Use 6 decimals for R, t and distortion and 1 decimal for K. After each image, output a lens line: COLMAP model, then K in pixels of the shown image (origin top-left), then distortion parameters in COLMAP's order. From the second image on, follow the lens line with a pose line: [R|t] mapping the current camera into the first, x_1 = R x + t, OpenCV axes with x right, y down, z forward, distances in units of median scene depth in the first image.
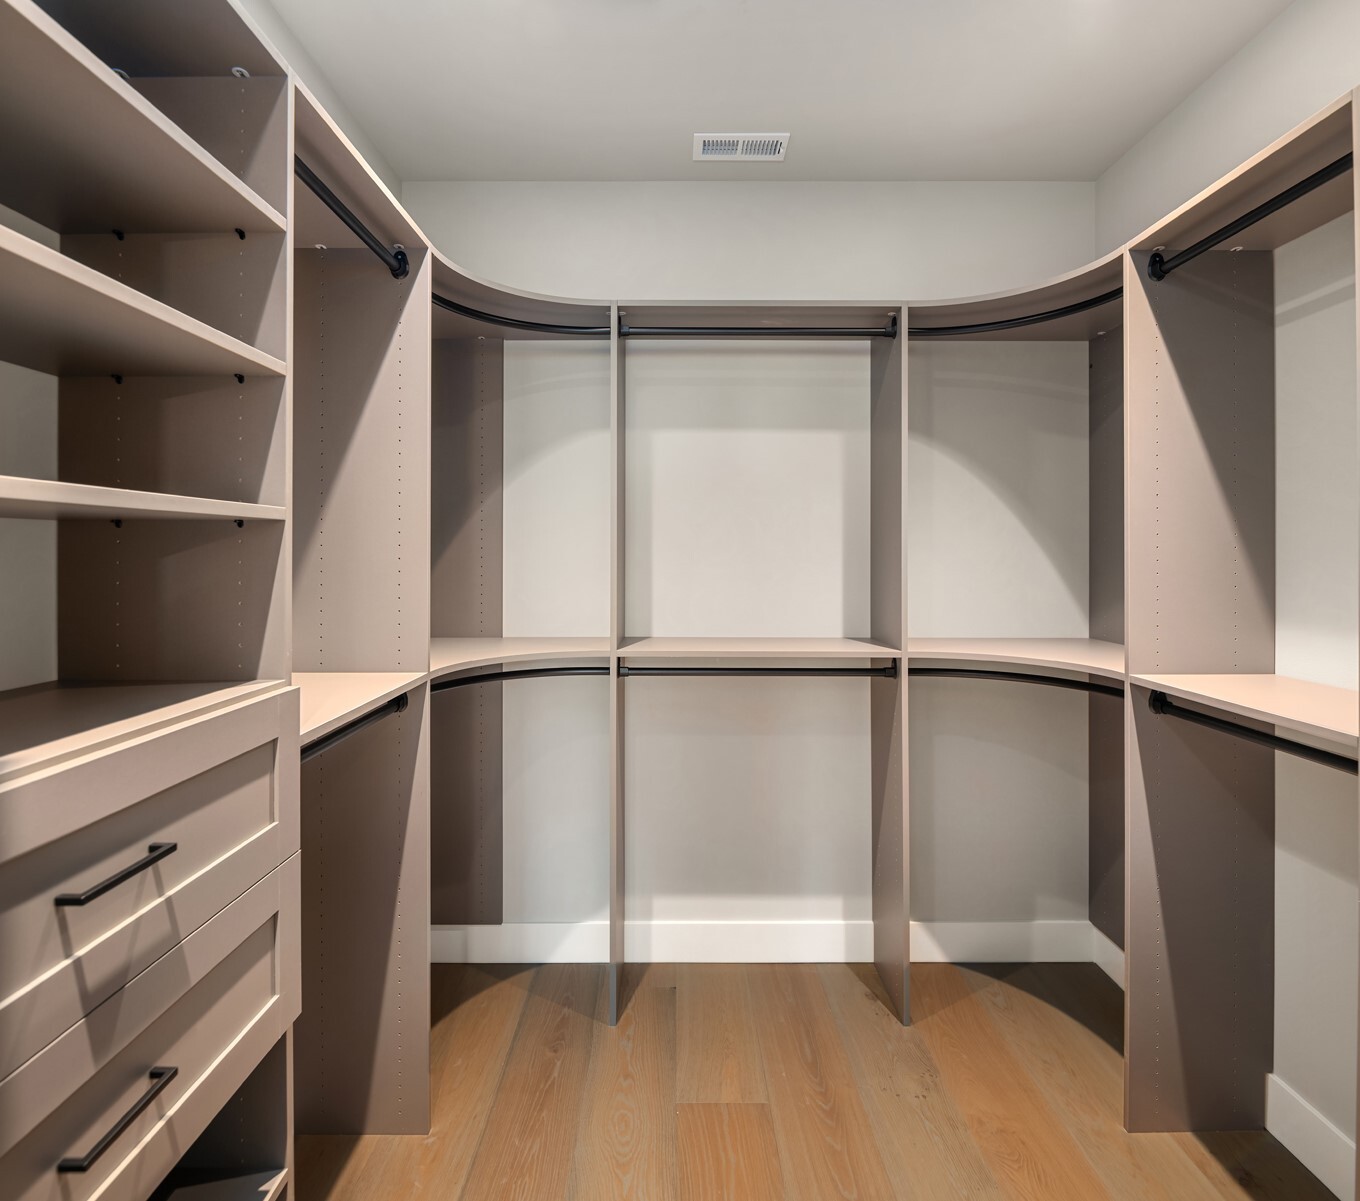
lens RADIAL K [[848.8, 0, 682.1], [0, 848.8, 598.9], [0, 0, 1]] dist [0.003039, 0.000938]
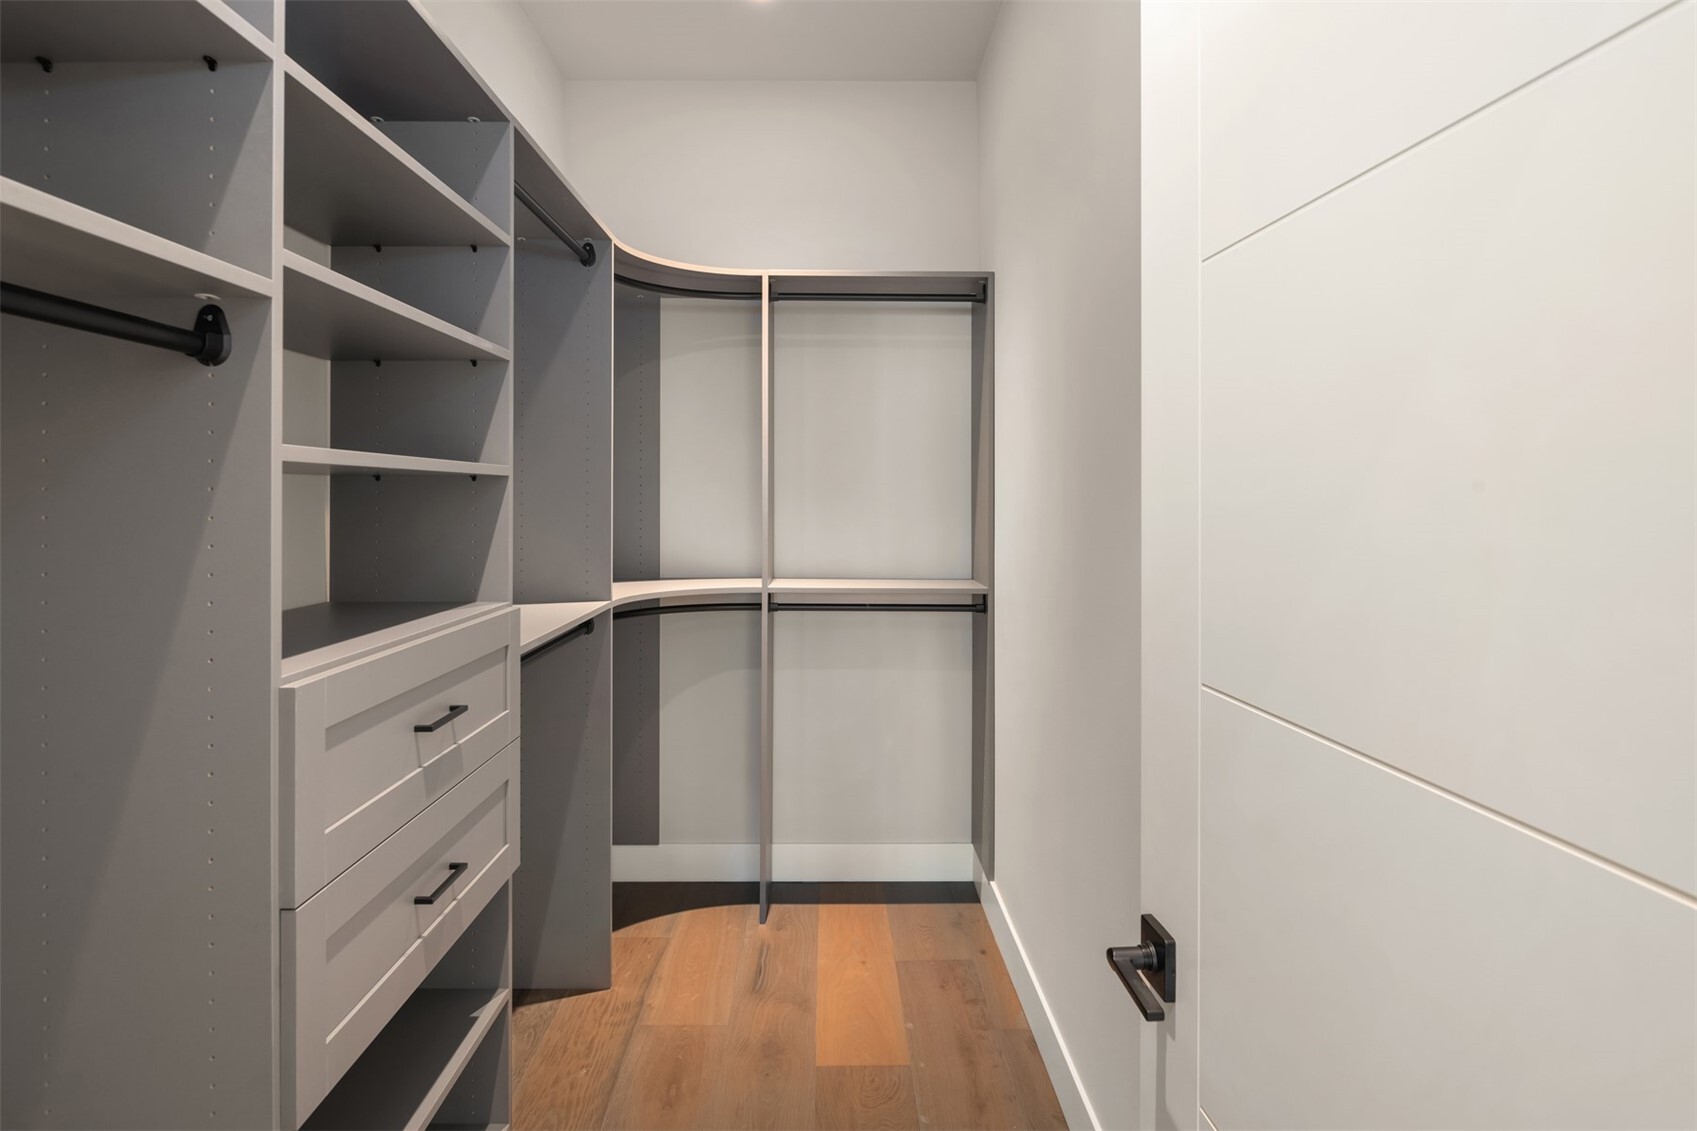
lens RADIAL K [[920.6, 0, 845.5], [0, 920.6, 561.8], [0, 0, 1]] dist [-0.003621, -0.001137]
pose [[0.999869, 0.005641, 0.015201, 0.011948], [-0.005878, 0.999861, 0.015599, 0.010374], [-0.015111, -0.015686, 0.999763, -0.355715]]
